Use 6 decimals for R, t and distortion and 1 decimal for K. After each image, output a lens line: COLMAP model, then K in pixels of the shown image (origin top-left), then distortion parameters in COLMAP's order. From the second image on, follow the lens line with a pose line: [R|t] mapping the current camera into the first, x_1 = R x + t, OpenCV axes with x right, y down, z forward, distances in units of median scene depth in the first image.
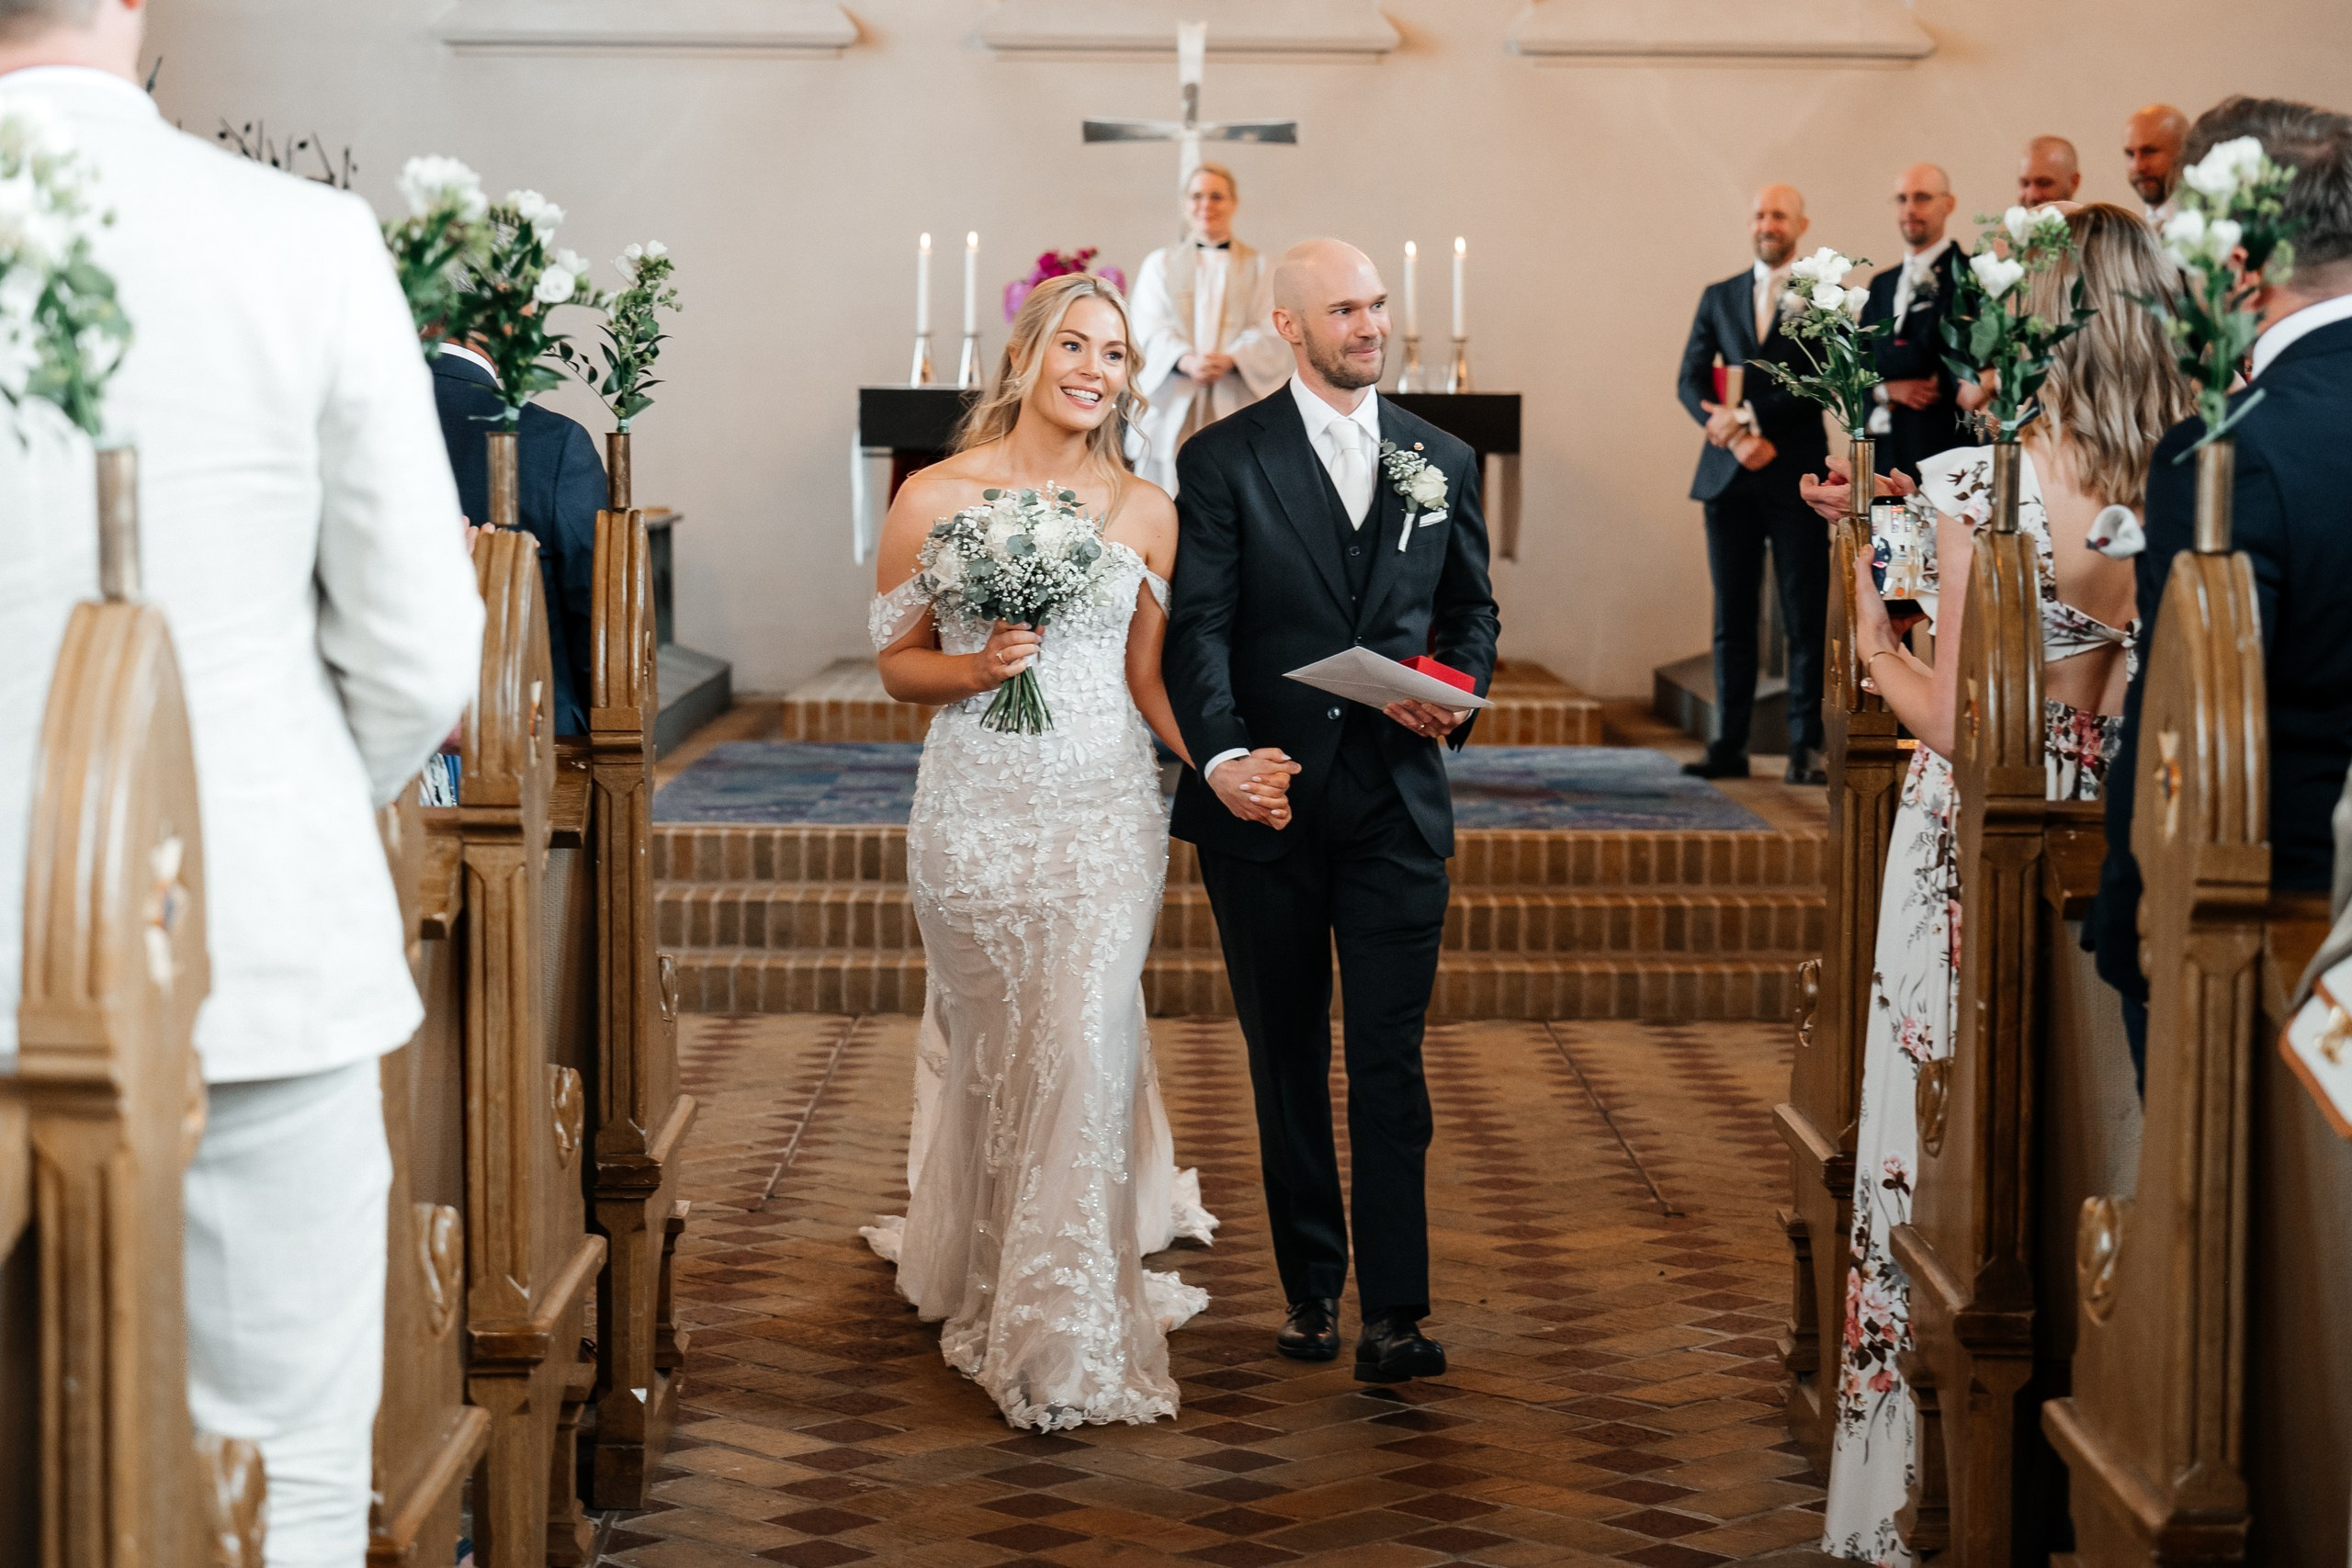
lens RADIAL K [[4691.5, 0, 1176.0], [0, 4691.5, 784.0], [0, 0, 1]] dist [-0.027015, -0.048030]
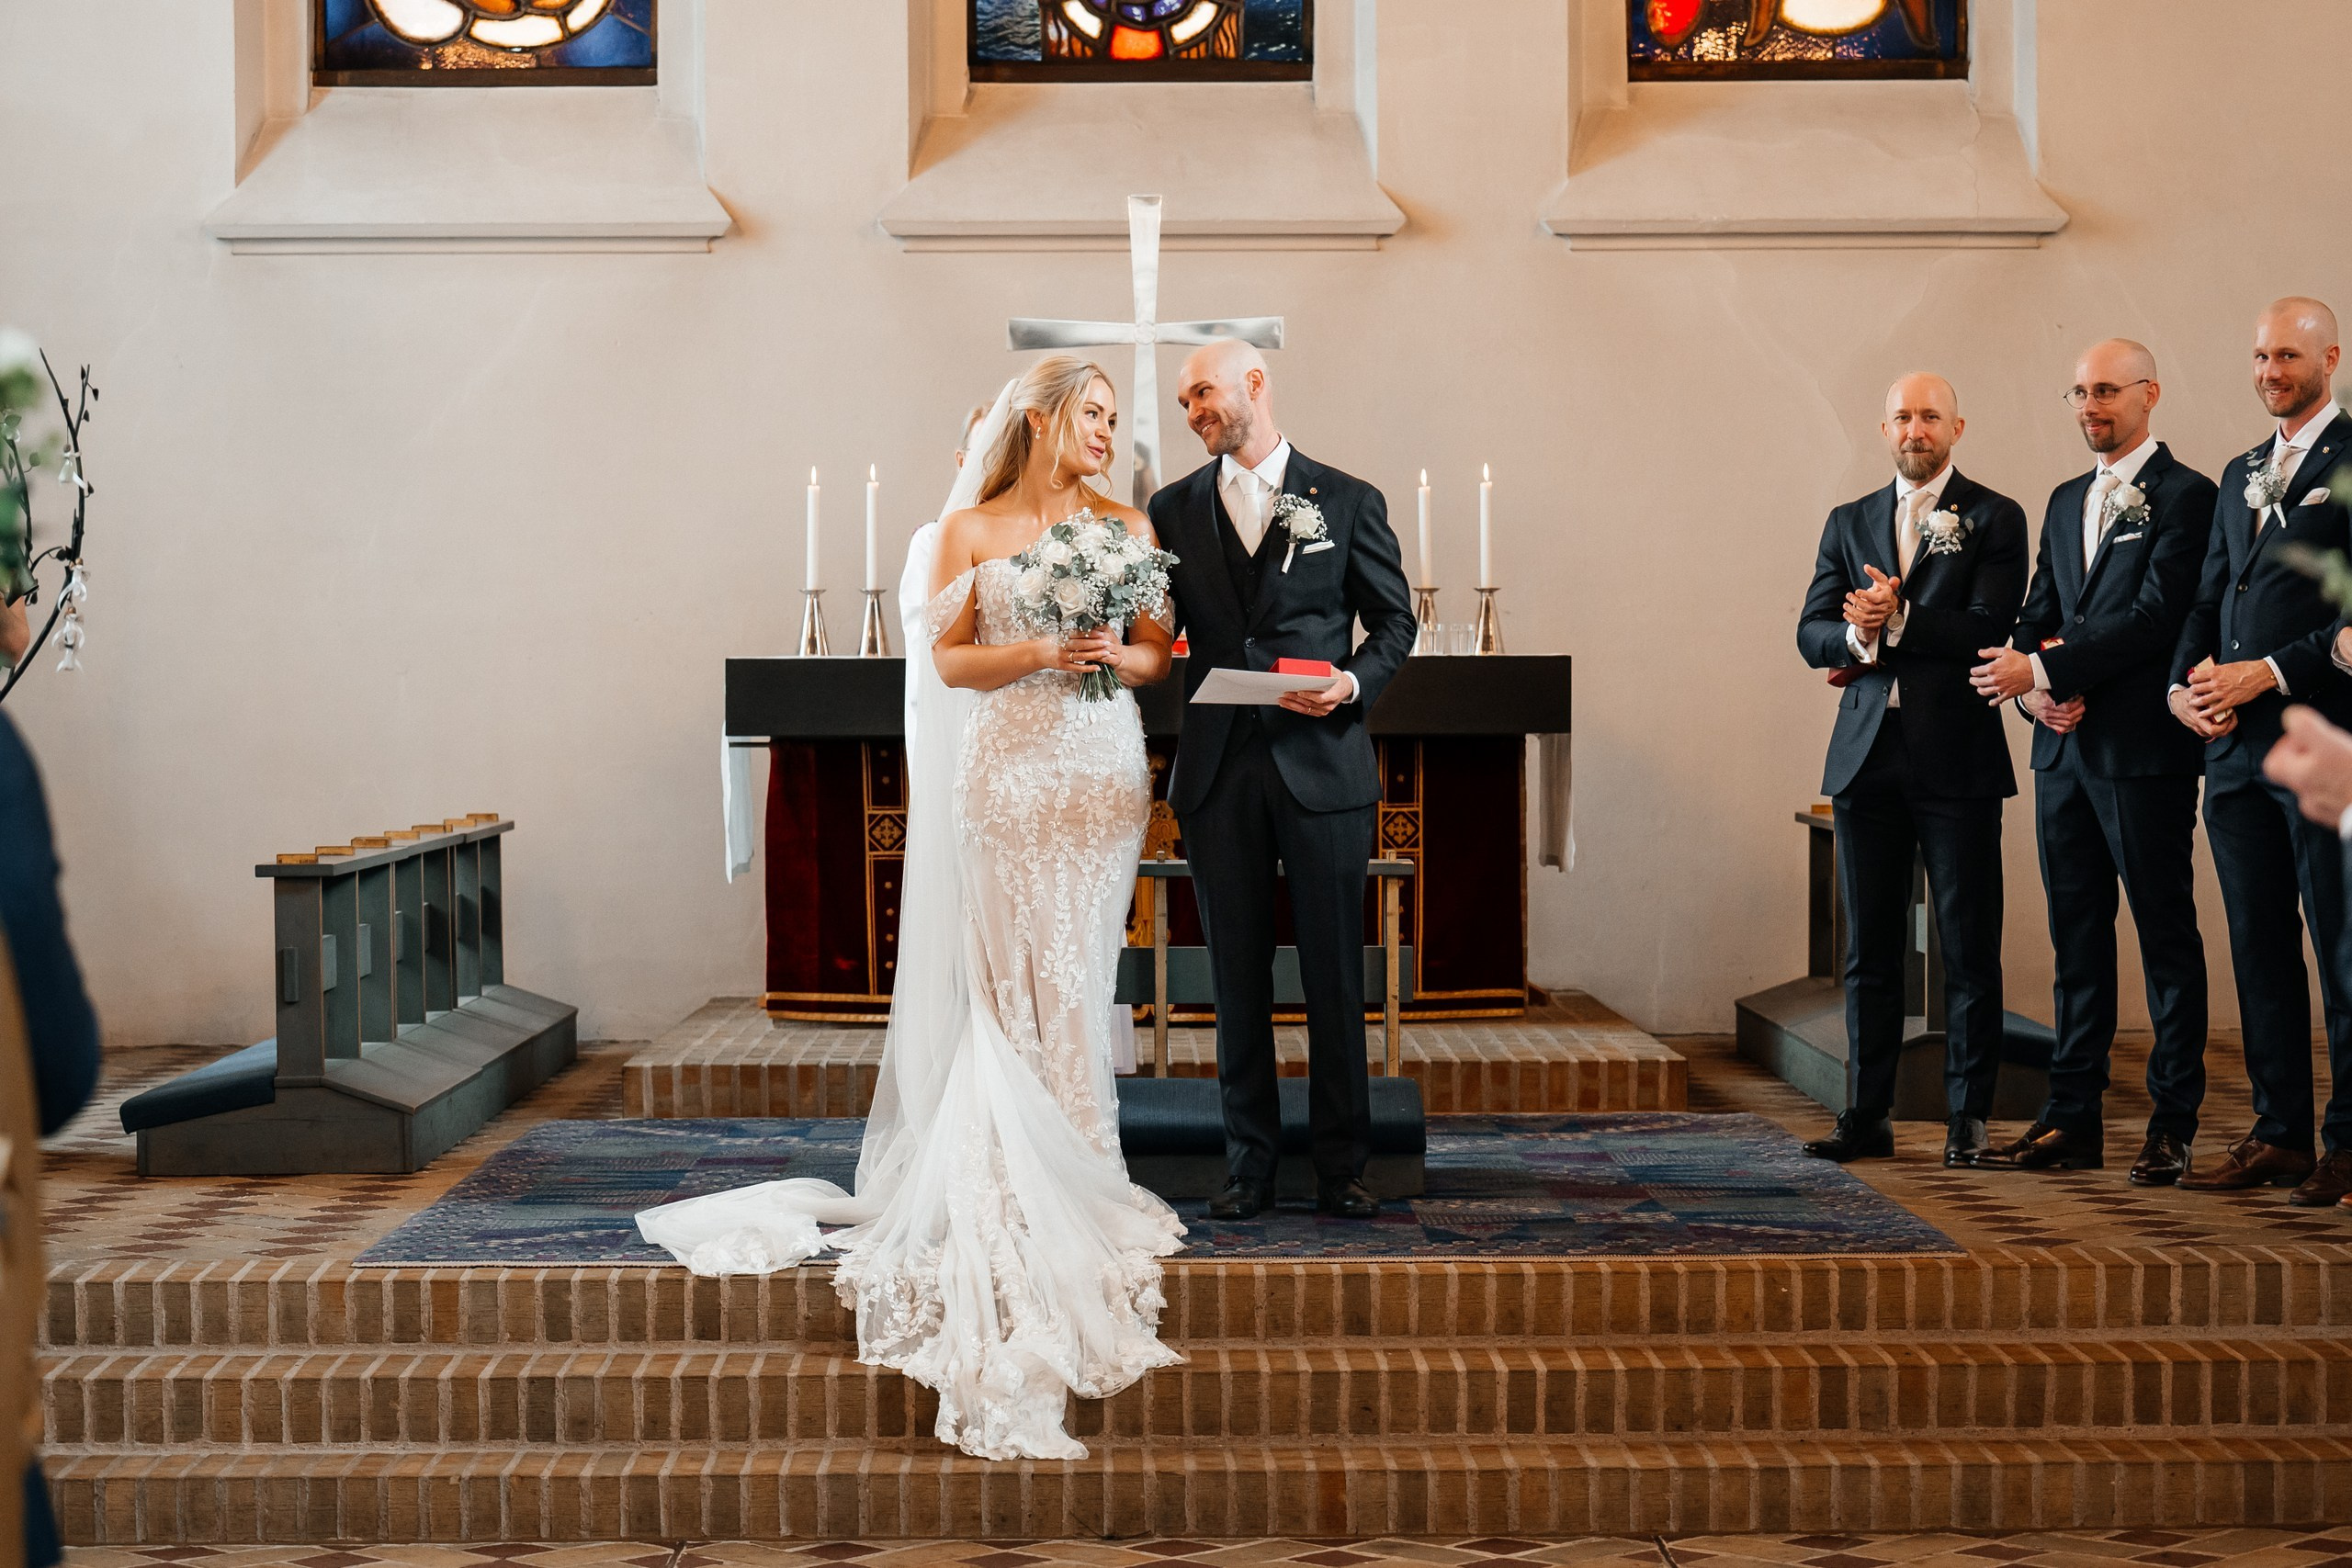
lens RADIAL K [[4691.5, 0, 1176.0], [0, 4691.5, 784.0], [0, 0, 1]] dist [-0.027015, -0.048030]
pose [[0.999897, -0.012891, 0.006372, 0.003115], [0.013245, 0.998174, -0.058930, -0.021143], [-0.005600, 0.059008, 0.998242, 0.278880]]
